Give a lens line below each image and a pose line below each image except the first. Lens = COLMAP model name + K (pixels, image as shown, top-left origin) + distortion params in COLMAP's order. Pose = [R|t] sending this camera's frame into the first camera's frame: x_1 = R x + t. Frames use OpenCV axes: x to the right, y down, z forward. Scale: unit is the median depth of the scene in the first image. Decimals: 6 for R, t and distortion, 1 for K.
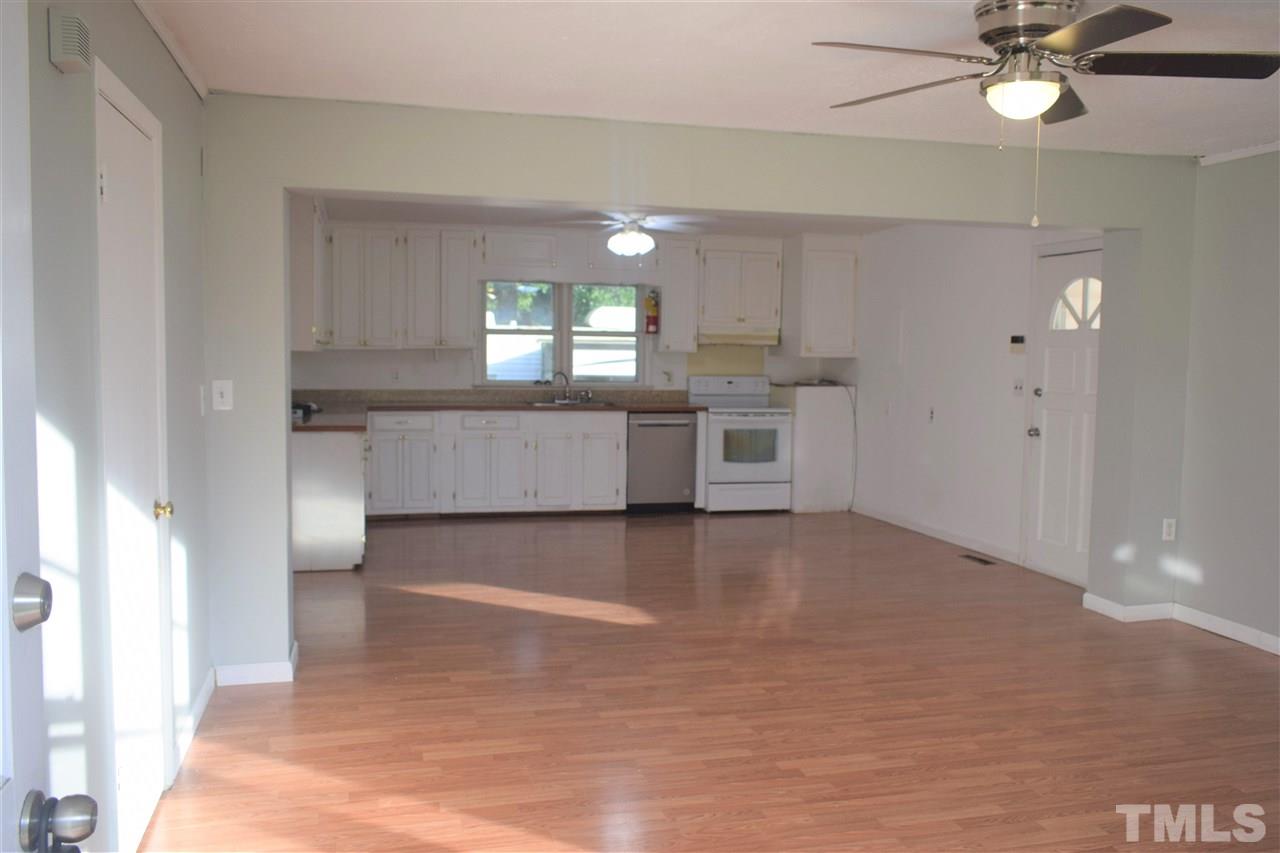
lens RADIAL K [[1079.7, 0, 640.0], [0, 1079.7, 426.5], [0, 0, 1]] dist [-0.016488, -0.004339]
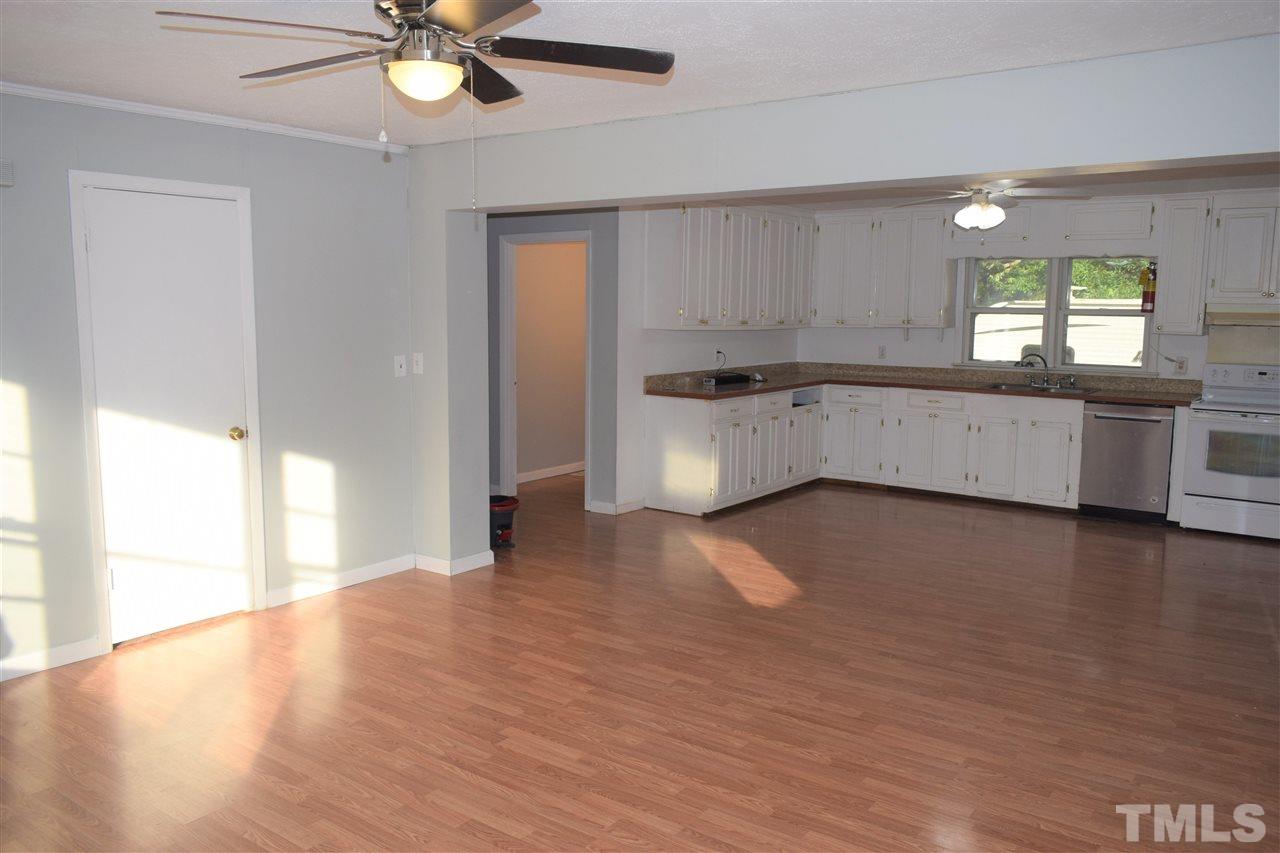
lens RADIAL K [[992.4, 0, 640.0], [0, 992.4, 426.5], [0, 0, 1]] dist [-0.010232, 0.001879]
pose [[0.624698, 0.088191, -0.775870, 0.701521], [-0.059439, 0.996090, 0.065364, -0.042712], [0.778601, 0.005284, 0.627497, 0.357514]]
